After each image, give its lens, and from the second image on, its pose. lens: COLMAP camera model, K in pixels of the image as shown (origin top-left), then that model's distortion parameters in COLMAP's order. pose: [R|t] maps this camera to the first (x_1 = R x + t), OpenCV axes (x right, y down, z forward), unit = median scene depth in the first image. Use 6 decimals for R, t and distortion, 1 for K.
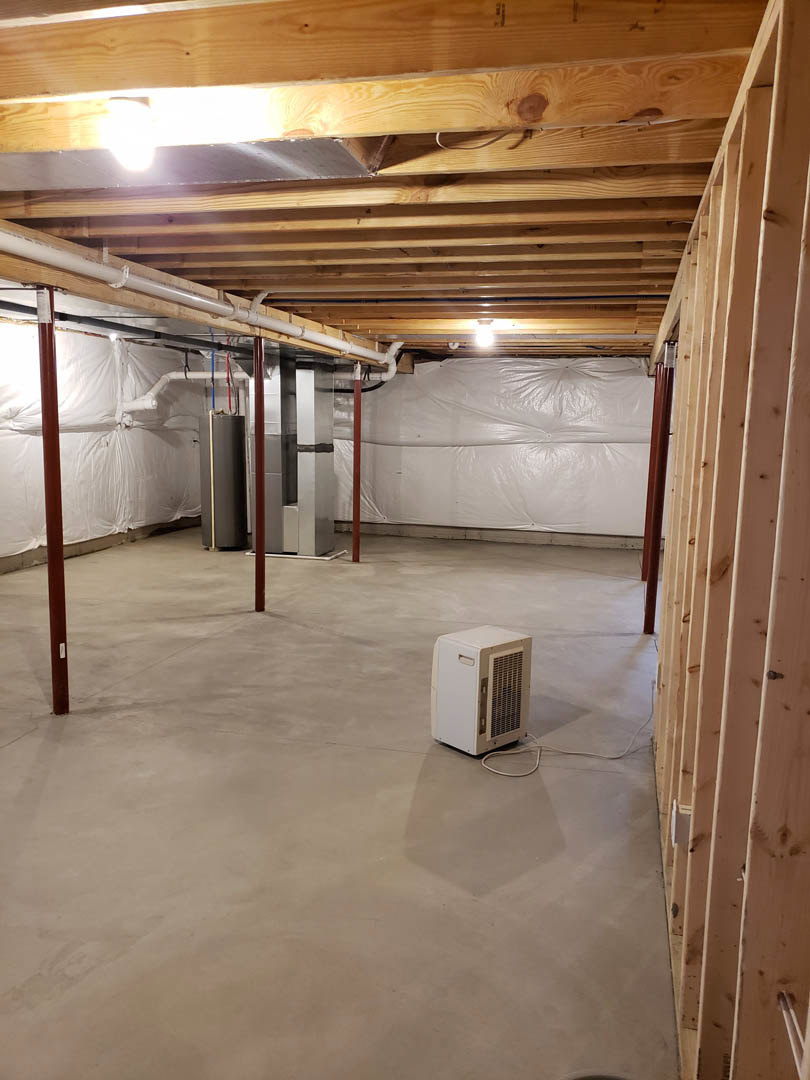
lens RADIAL K [[813.4, 0, 405.0], [0, 813.4, 540.0], [0, 0, 1]] dist [0.185792, -0.177761]
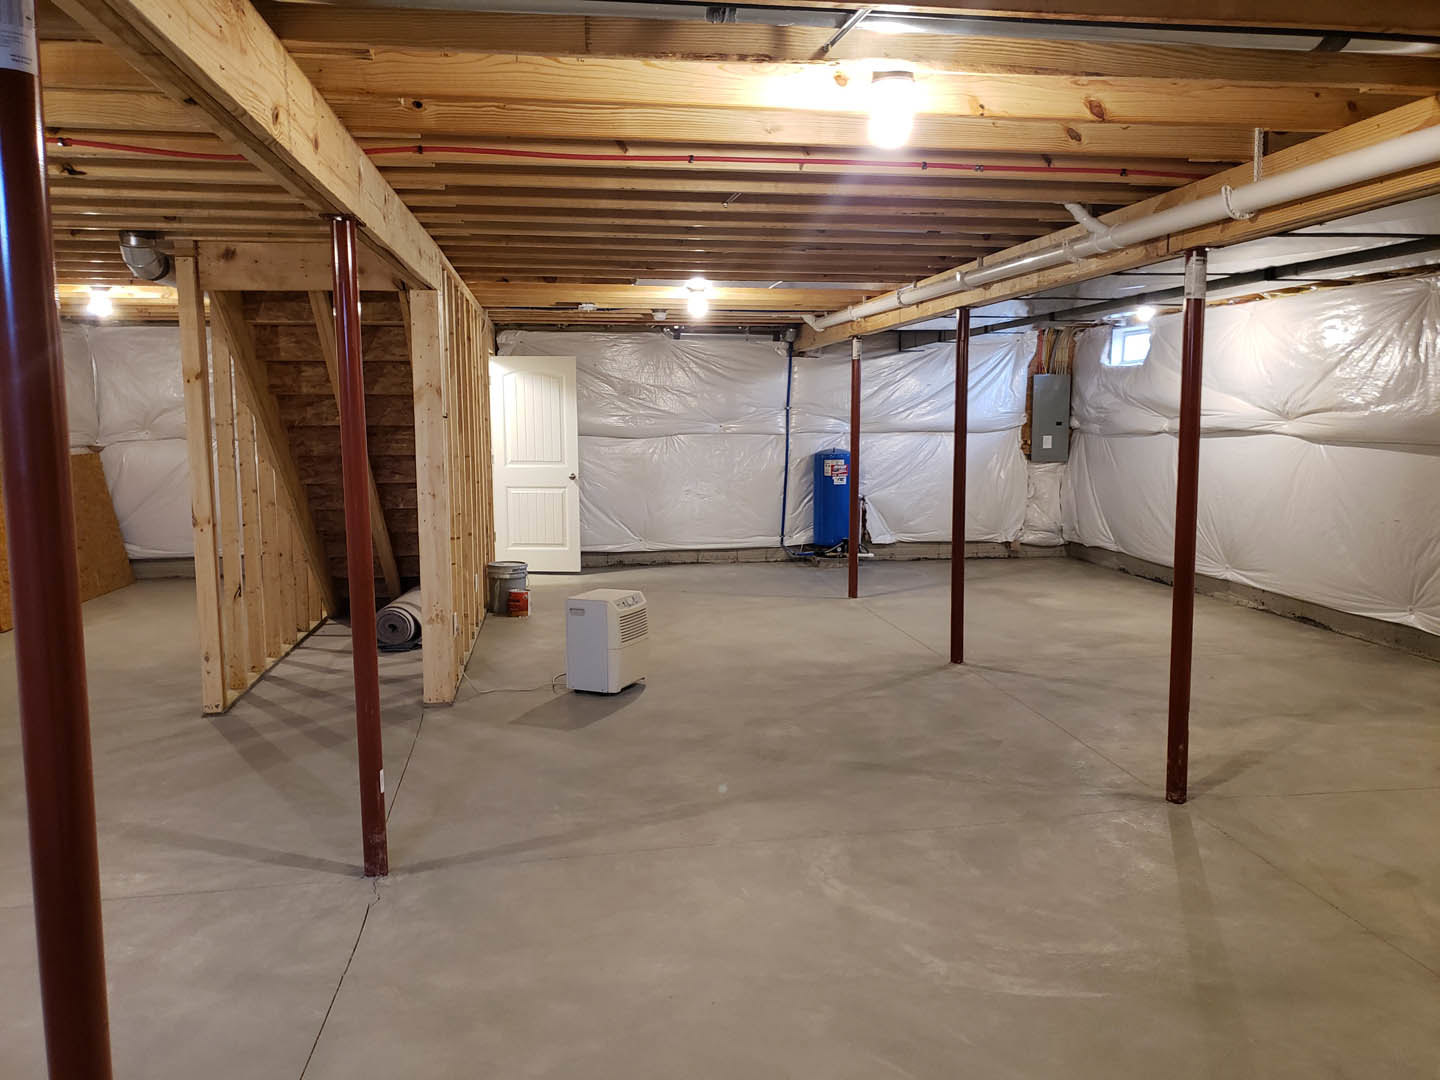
lens RADIAL K [[1084.5, 0, 734.0], [0, 1084.5, 534.2], [0, 0, 1]] dist [0.185792, -0.177761]
pose [[-0.914750, 0.018575, -0.403594, 0.390015], [-0.080878, 0.970304, 0.227967, -0.233892], [0.395843, 0.241175, -0.886083, 1.714964]]
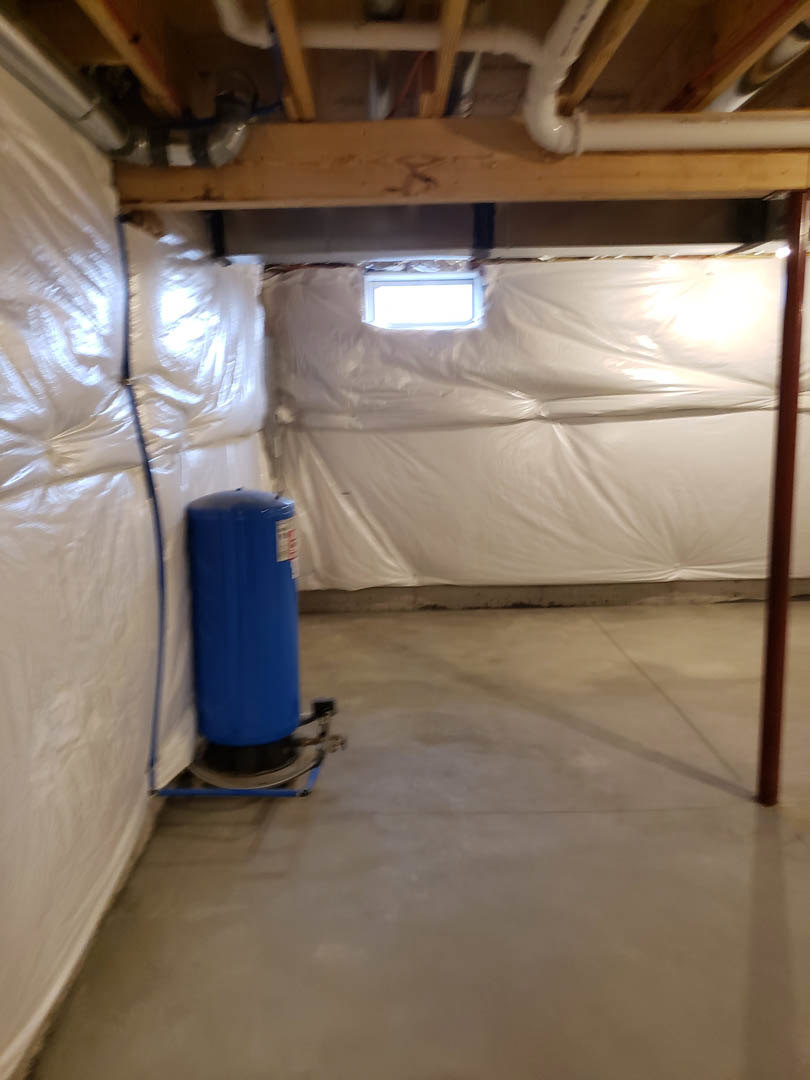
lens RADIAL K [[813.4, 0, 405.0], [0, 813.4, 540.0], [0, 0, 1]] dist [0.185792, -0.177761]
pose [[0.298555, 0.108654, -0.948187, 0.151187], [-0.110923, 0.990716, 0.078601, -0.066829], [0.947924, 0.081709, 0.307836, 0.633294]]
